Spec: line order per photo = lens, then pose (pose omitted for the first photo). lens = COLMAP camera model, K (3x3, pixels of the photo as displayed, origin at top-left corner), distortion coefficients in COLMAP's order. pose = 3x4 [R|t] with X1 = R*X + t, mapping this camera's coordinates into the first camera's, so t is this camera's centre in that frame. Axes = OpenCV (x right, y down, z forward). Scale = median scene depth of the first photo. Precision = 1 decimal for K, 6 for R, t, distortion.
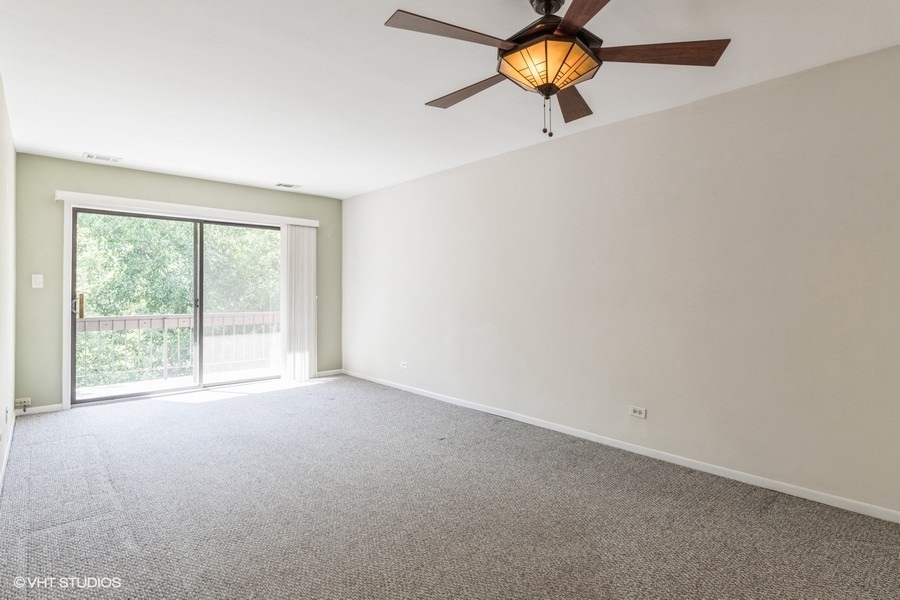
lens RADIAL K [[436.8, 0, 453.2], [0, 436.8, 304.7], [0, 0, 1]] dist [0.008940, -0.000574]
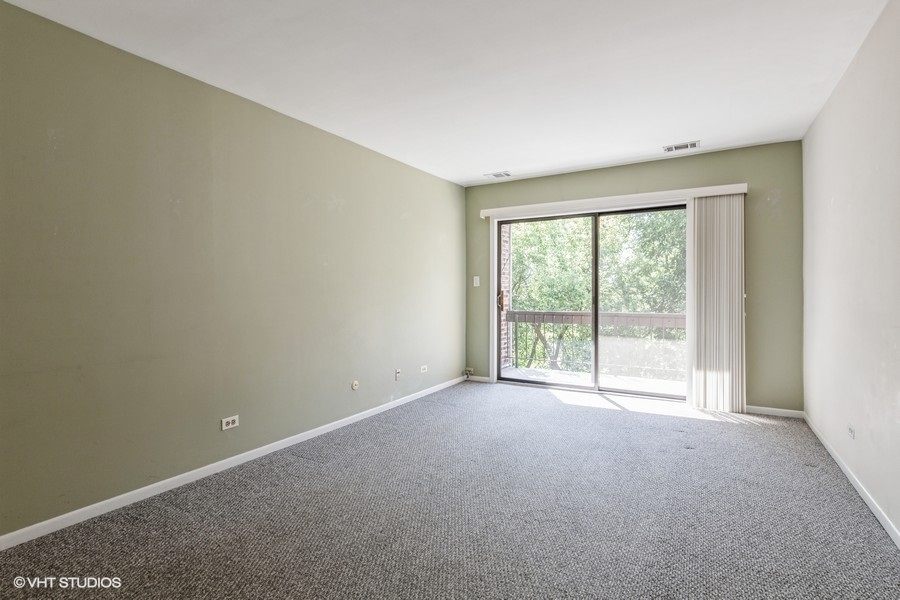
lens RADIAL K [[436.8, 0, 457.7], [0, 436.8, 297.2], [0, 0, 1]] dist [0.008940, -0.000574]
pose [[0.325010, 0.011060, -0.945646, 0.218873], [-0.024410, 0.999697, 0.003303, -0.006392], [0.945396, 0.022009, 0.325181, 0.404053]]
